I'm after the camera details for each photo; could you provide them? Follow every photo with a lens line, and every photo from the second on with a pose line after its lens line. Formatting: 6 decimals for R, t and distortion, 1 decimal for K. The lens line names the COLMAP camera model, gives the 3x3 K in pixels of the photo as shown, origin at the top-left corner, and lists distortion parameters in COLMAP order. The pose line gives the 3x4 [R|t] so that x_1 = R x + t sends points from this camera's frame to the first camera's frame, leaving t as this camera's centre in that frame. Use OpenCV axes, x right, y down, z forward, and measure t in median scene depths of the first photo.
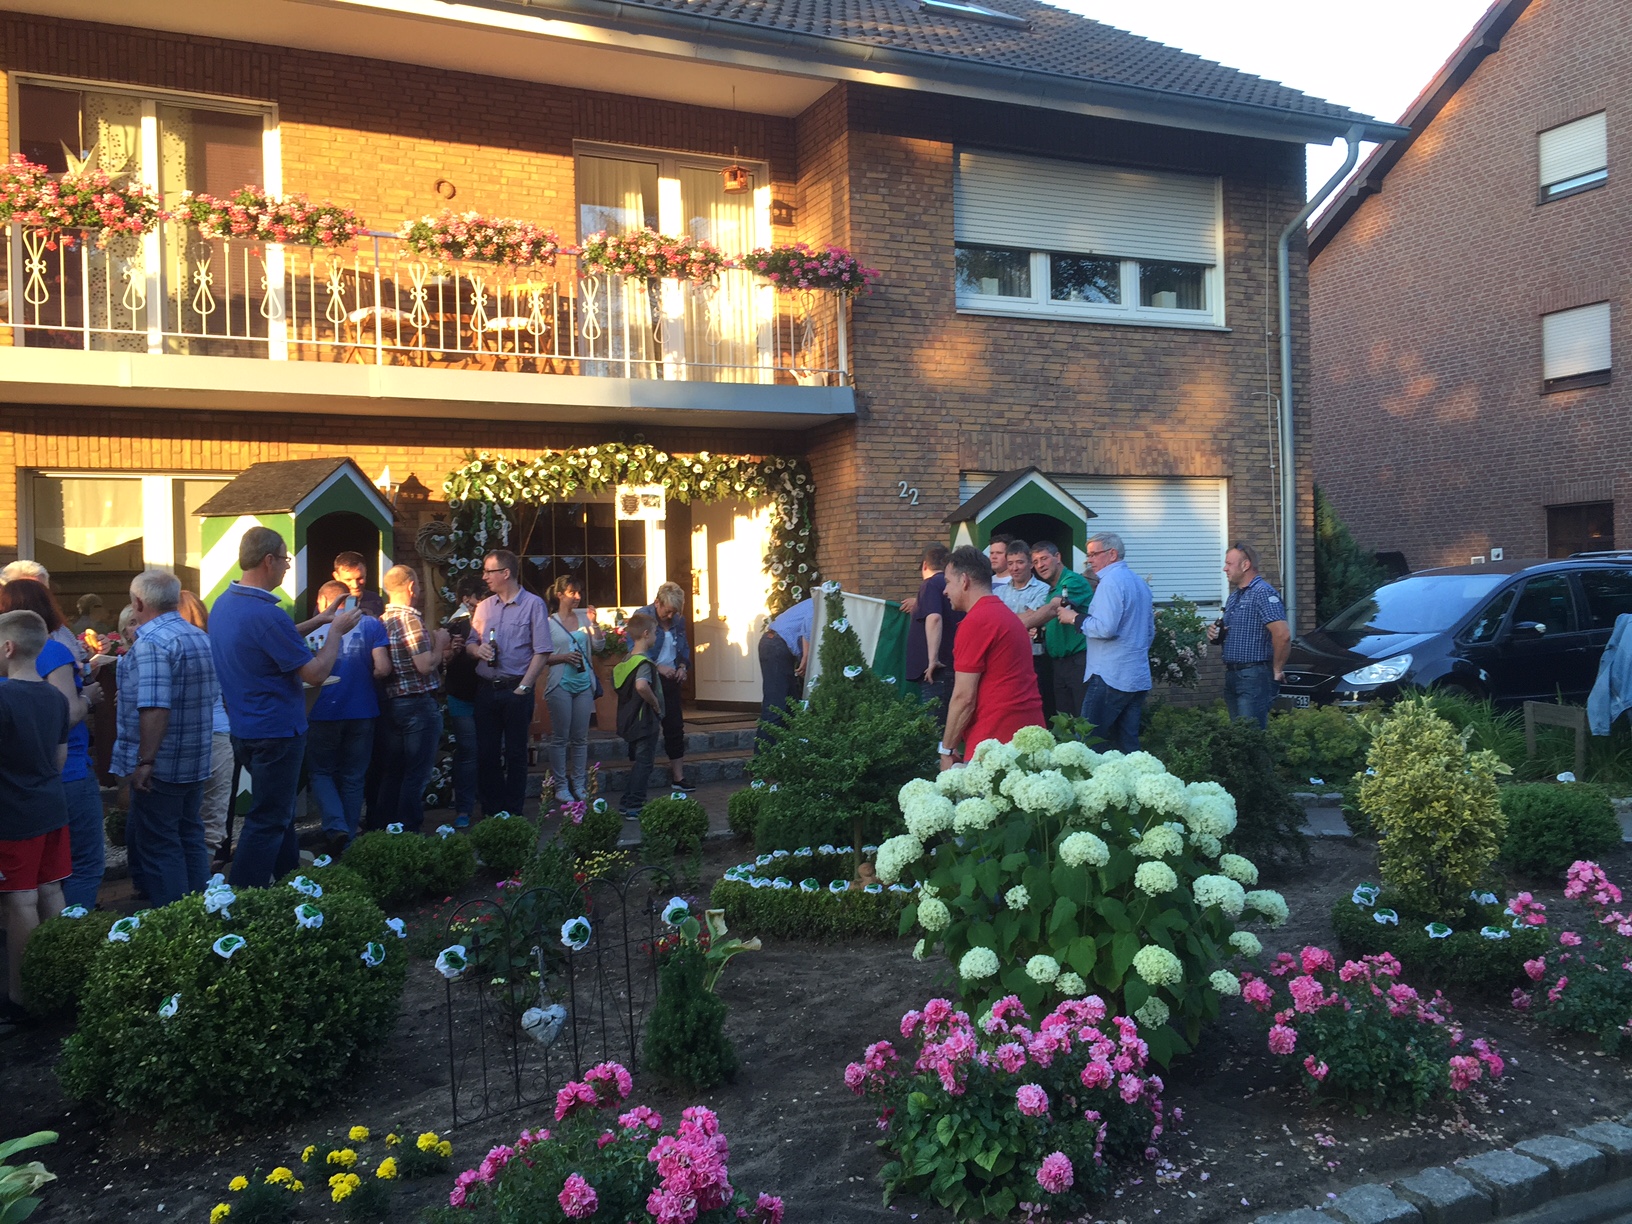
lens RADIAL K [[1387.3, 0, 801.1], [0, 1387.3, 597.7], [0, 0, 1]] dist [0.086110, -0.096675]
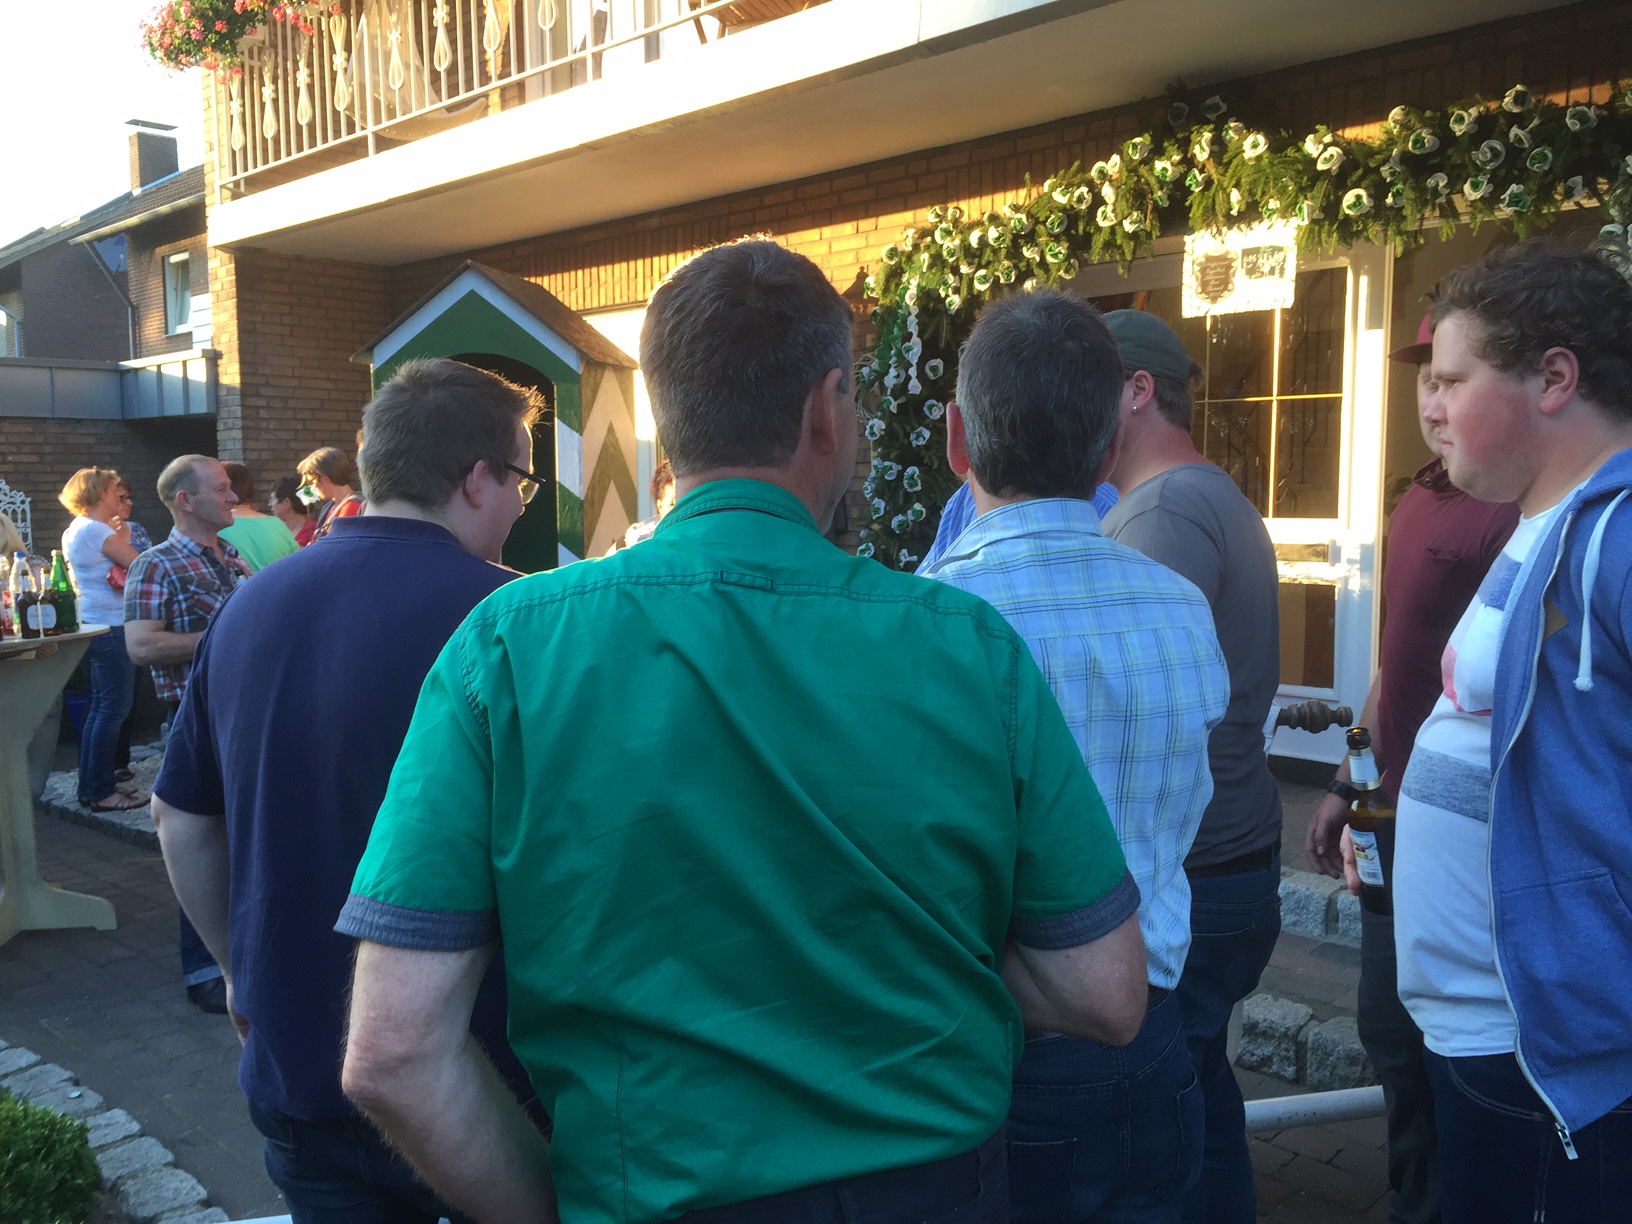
lens RADIAL K [[1384.1, 0, 798.7], [0, 1384.1, 609.6], [0, 0, 1]] dist [0.096219, -0.122925]
pose [[0.332109, 0.115471, -0.936146, 0.257956], [0.002808, 0.992353, 0.123400, -0.021343], [0.943237, -0.043611, 0.329245, 0.782459]]
